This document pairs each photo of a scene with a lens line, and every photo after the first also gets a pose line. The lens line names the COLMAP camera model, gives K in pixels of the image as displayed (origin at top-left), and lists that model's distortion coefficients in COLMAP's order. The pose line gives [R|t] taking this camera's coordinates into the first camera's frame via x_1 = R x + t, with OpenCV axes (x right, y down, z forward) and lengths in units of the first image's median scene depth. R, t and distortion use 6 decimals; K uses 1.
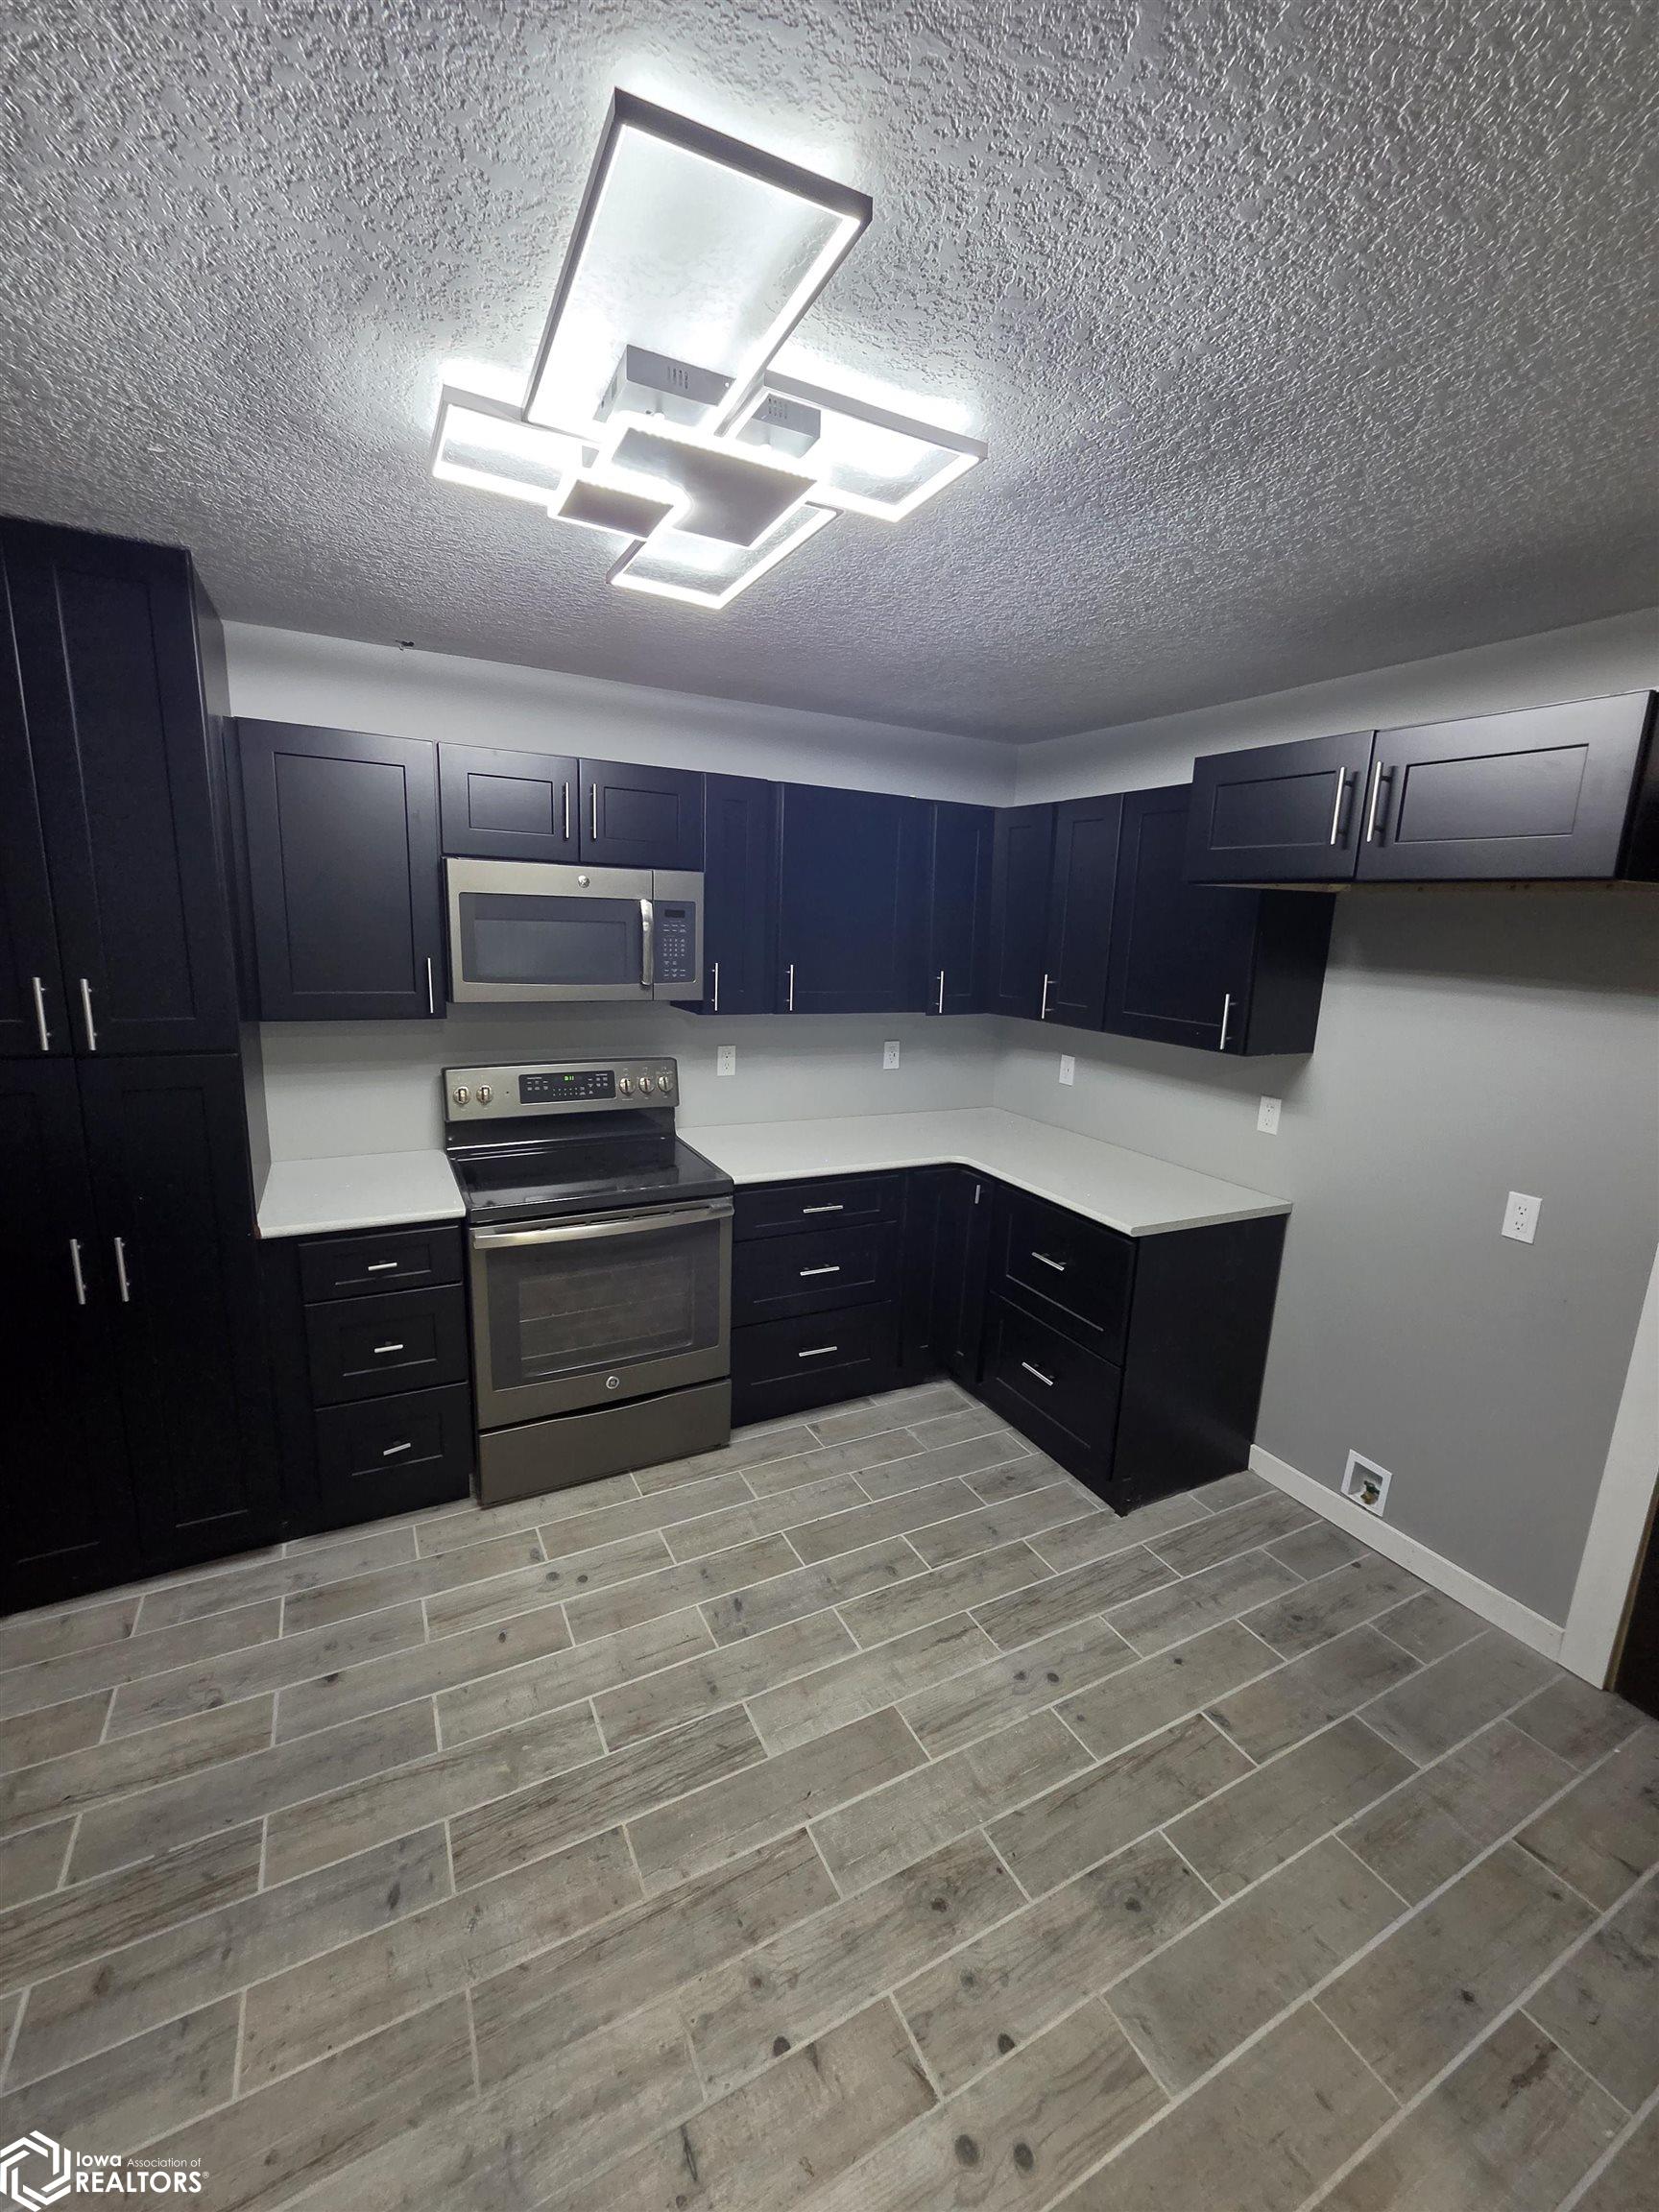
lens RADIAL K [[900.4, 0, 832.5], [0, 900.4, 1107.2], [0, 0, 1]] dist [-0.001850, 0.001012]
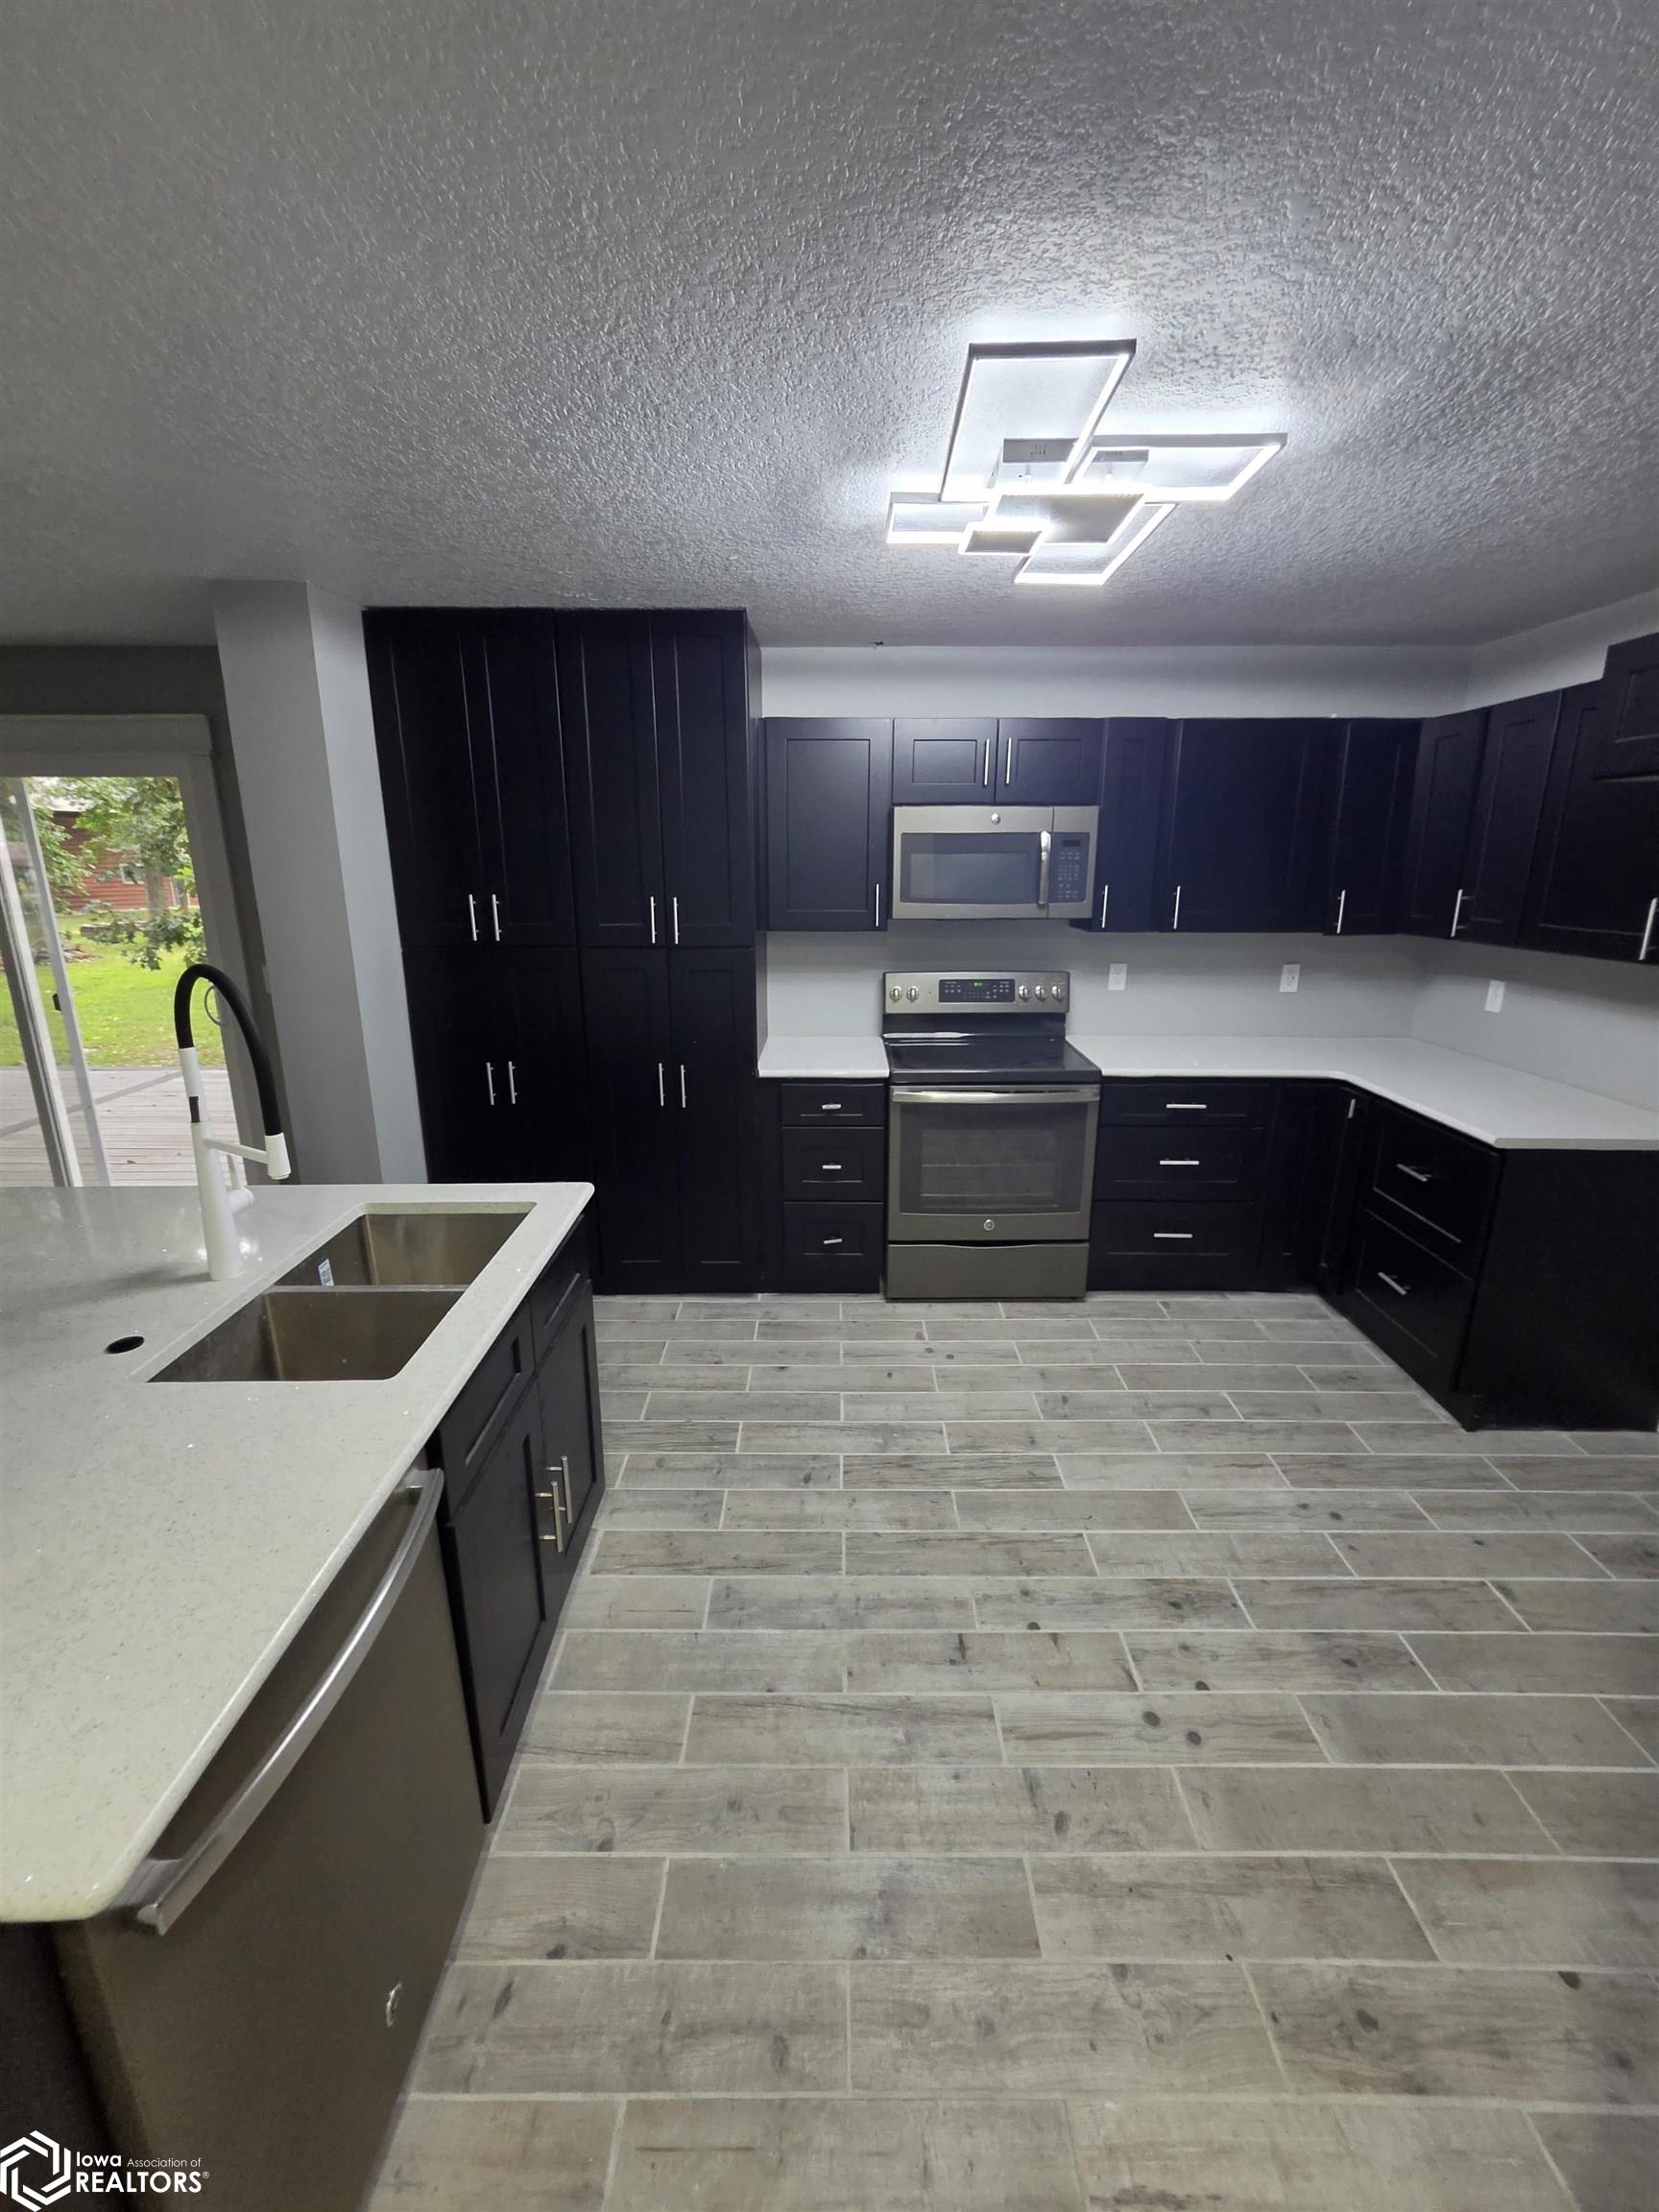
lens RADIAL K [[900.4, 0, 832.5], [0, 900.4, 1107.2], [0, 0, 1]] dist [-0.001850, 0.001012]
pose [[0.881322, 0.086883, -0.464460, 0.150906], [-0.063142, 0.995789, 0.066460, 0.084185], [0.468278, -0.029246, 0.883097, -0.234041]]
